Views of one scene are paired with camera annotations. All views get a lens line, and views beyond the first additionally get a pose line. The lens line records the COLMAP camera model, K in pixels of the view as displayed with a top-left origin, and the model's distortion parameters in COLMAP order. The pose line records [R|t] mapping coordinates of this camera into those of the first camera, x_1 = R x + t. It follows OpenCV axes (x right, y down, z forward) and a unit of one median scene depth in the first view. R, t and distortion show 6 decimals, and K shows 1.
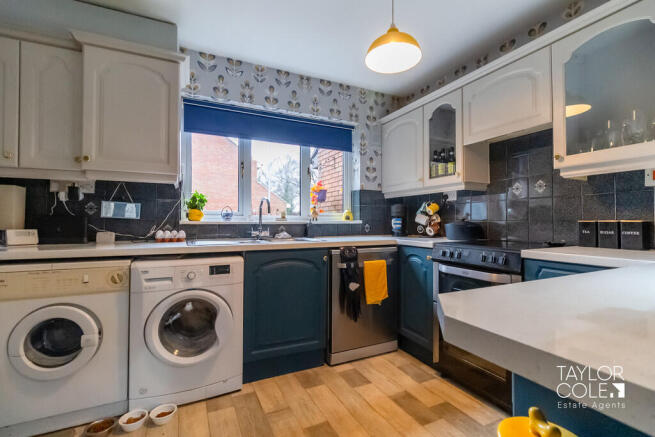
lens RADIAL K [[288.4, 0, 327.7], [0, 288.4, 215.7], [0, 0, 1]] dist [-0.005408, -0.000506]
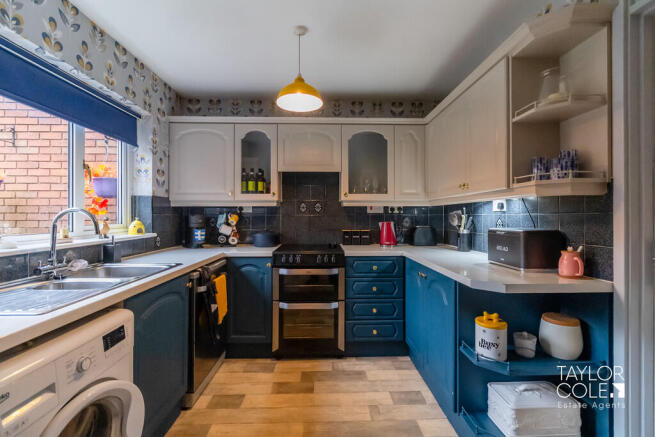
lens RADIAL K [[288.4, 0, 327.7], [0, 288.4, 215.7], [0, 0, 1]] dist [-0.005408, -0.000506]
pose [[0.427827, 0.000335, 0.903861, -0.484077], [-0.013997, 0.999882, 0.006254, -0.052883], [-0.903752, -0.015327, 0.427781, 0.224222]]
